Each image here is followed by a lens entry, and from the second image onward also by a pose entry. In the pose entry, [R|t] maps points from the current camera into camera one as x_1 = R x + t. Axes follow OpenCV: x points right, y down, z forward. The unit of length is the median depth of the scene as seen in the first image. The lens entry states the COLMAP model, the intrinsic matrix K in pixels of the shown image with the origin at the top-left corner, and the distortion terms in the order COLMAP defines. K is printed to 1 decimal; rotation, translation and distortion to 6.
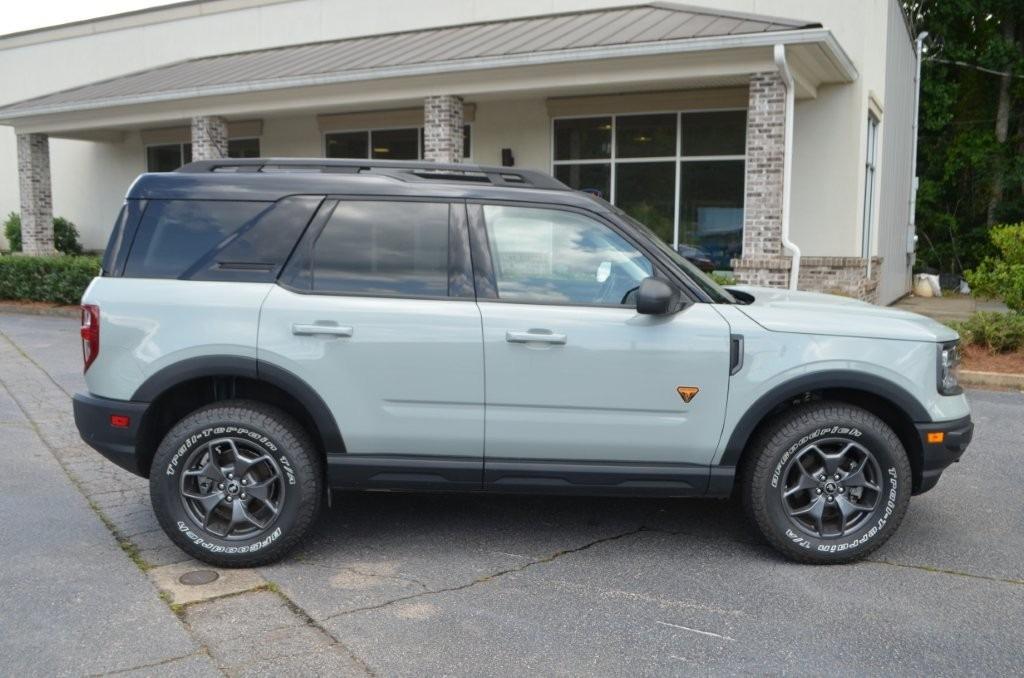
lens RADIAL K [[910.1, 0, 506.1], [0, 910.1, 360.0], [0, 0, 1]] dist [-0.074033, 0.008164]
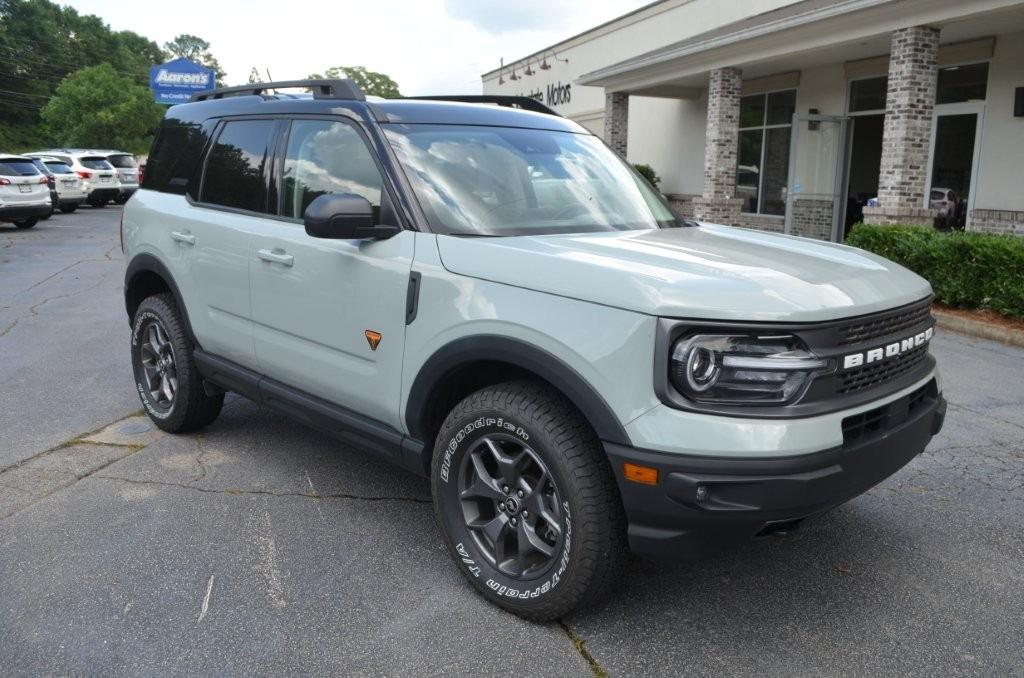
lens RADIAL K [[832.4, 0, 524.0], [0, 832.4, 337.6], [0, 0, 1]] dist [-0.070437, -0.000054]
pose [[0.714996, 0.143108, -0.684325, 0.249704], [-0.117693, 0.989495, 0.083958, -0.013424], [0.689151, 0.020511, 0.724328, 0.169422]]
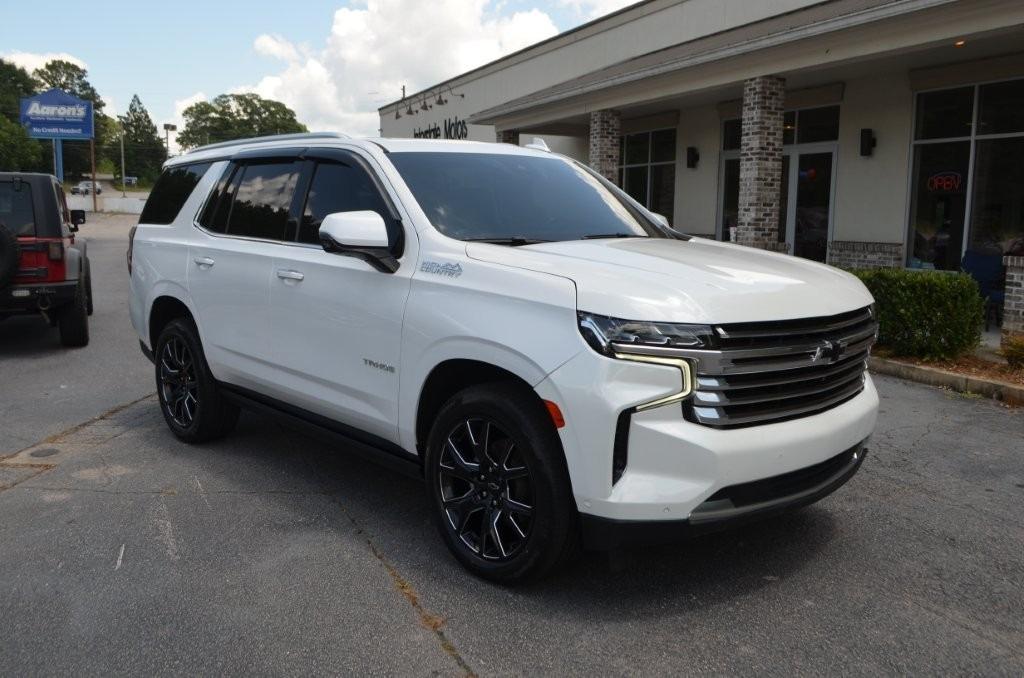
lens RADIAL K [[886.7, 0, 526.7], [0, 886.7, 356.1], [0, 0, 1]] dist [-0.071991, 0.007436]
pose [[0.783636, 0.102977, -0.612626, 0.344554], [-0.093788, 0.994473, 0.047194, -0.016488], [0.614100, 0.020474, 0.788963, 0.114334]]
